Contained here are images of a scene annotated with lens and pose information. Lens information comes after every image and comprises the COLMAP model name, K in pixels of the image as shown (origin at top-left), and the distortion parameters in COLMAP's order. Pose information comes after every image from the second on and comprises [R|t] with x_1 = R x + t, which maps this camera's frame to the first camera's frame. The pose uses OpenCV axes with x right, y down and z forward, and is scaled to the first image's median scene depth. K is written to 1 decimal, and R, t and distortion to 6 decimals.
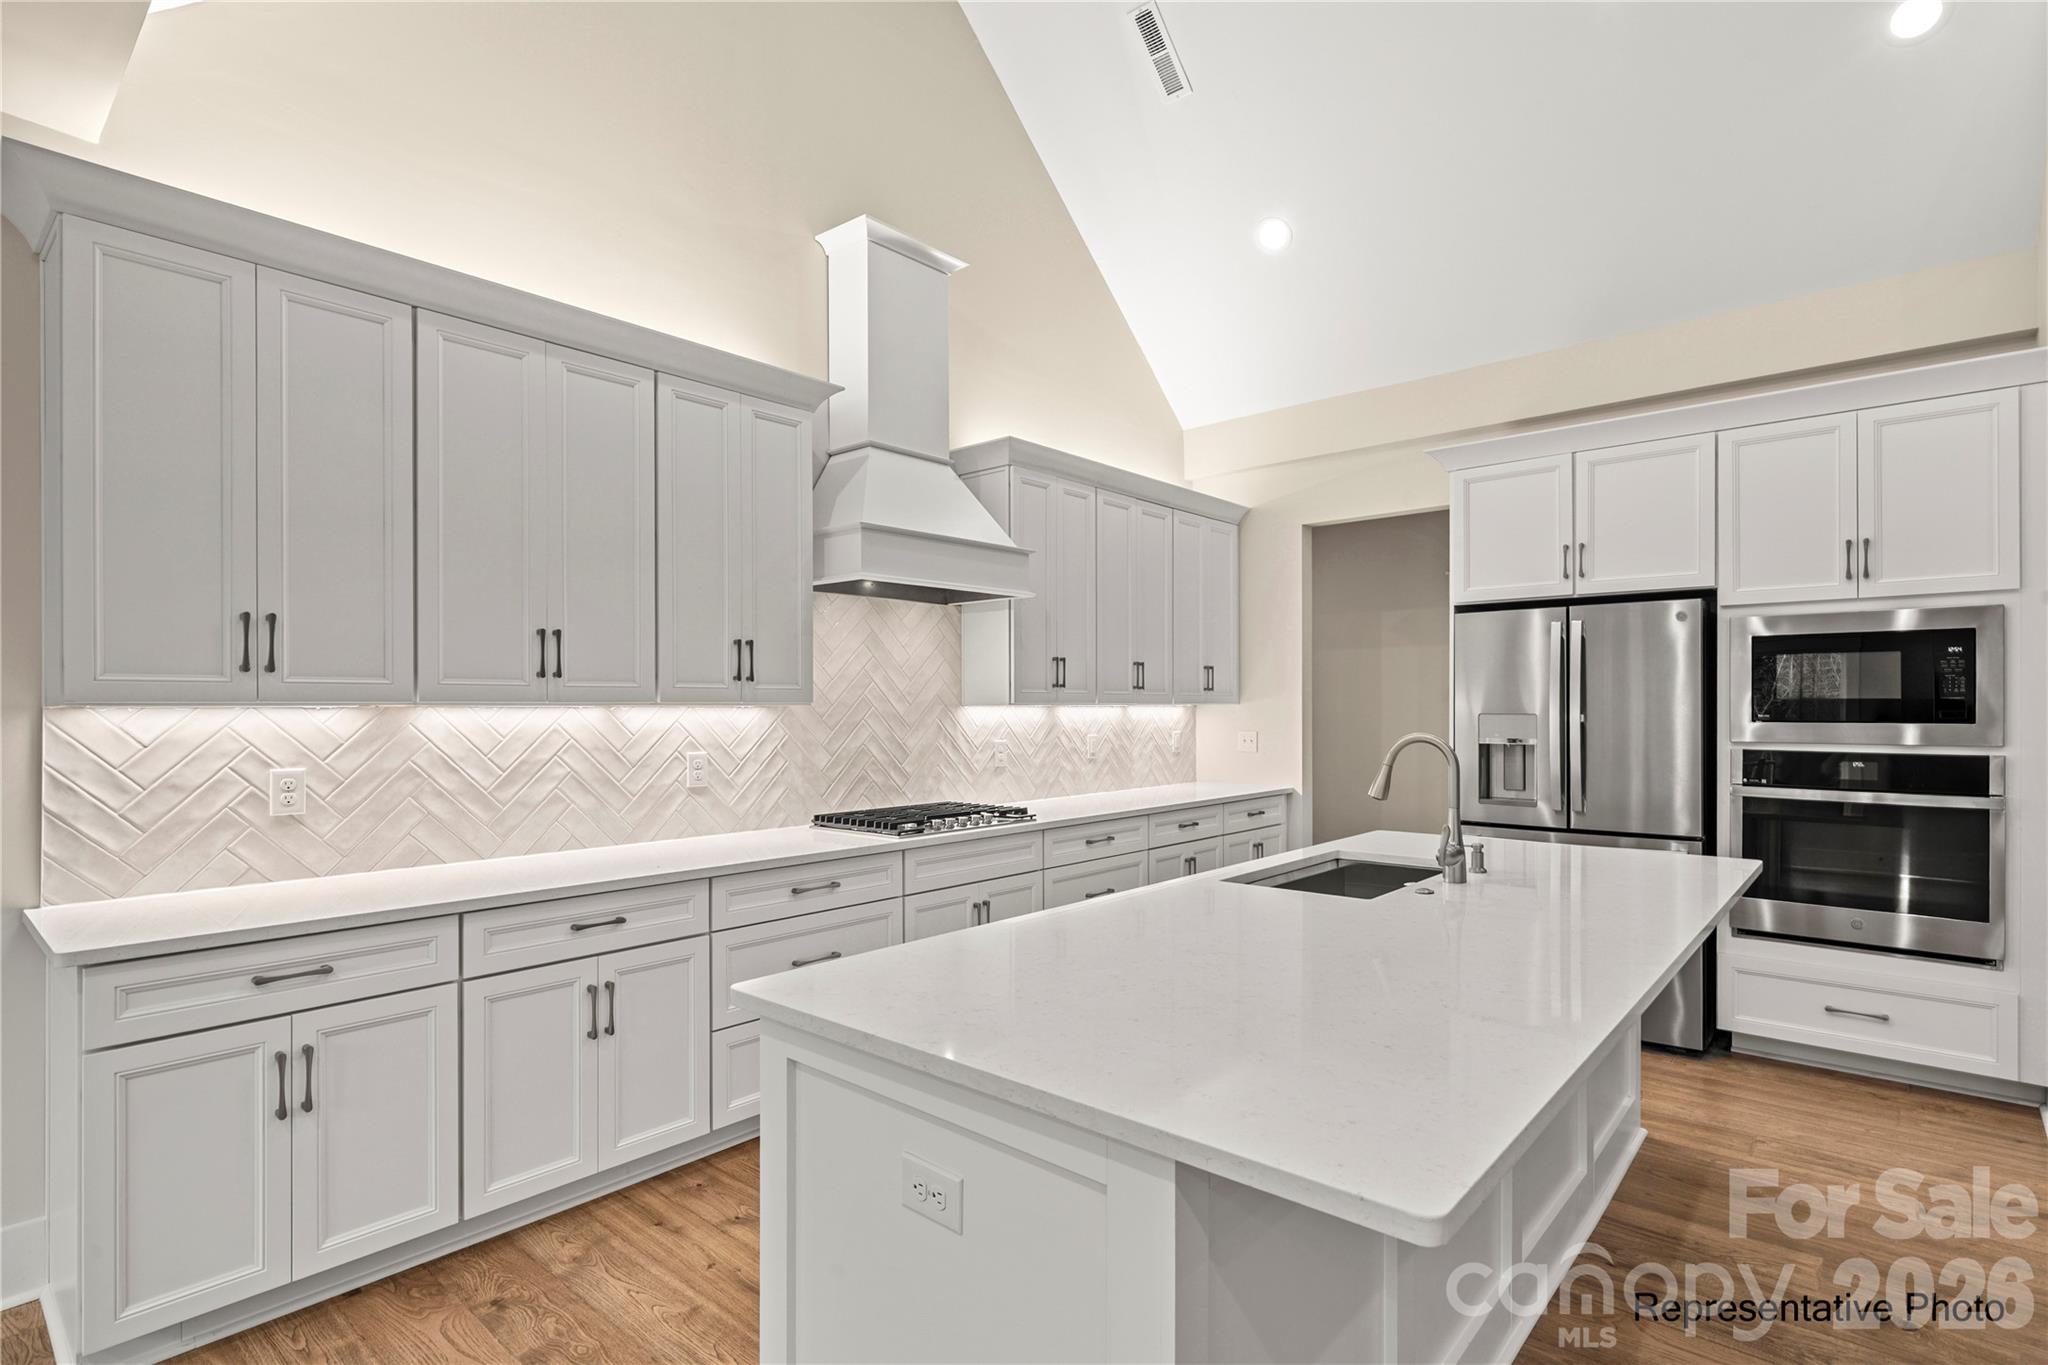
lens RADIAL K [[997.7, 0, 1024.0], [0, 997.7, 682.5], [0, 0, 1]] dist [0.000866, 0.000325]
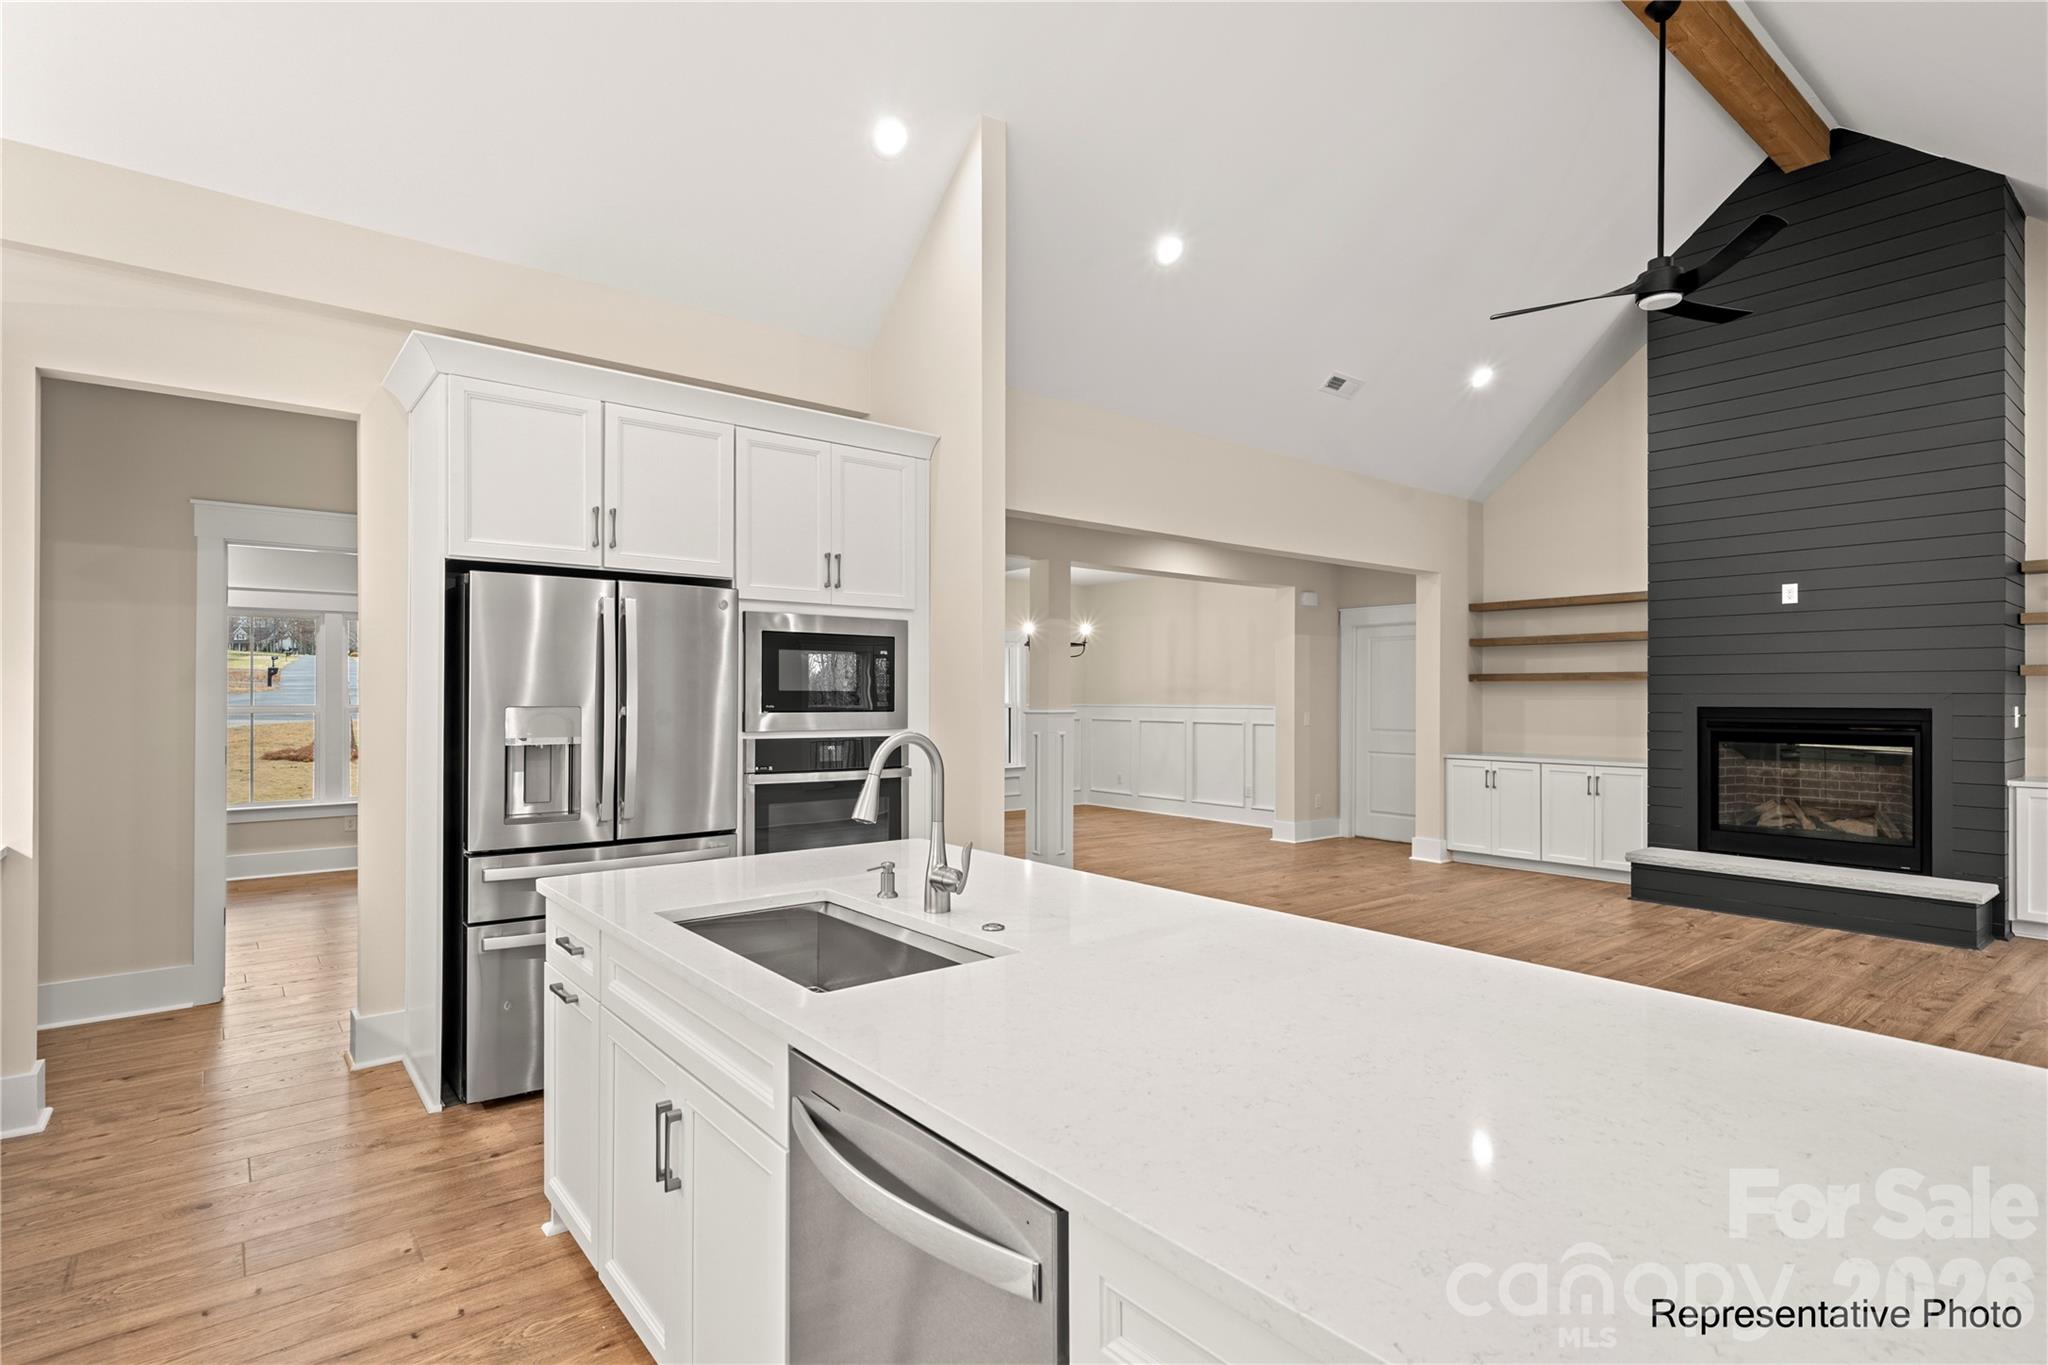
lens RADIAL K [[997.7, 0, 1024.0], [0, 997.7, 682.5], [0, 0, 1]] dist [0.000866, 0.000325]
pose [[0.176975, 0.019222, 0.984028, -0.252107], [-0.023475, 0.999607, -0.015305, 0.017754], [-0.983935, -0.020391, 0.177357, 0.549023]]
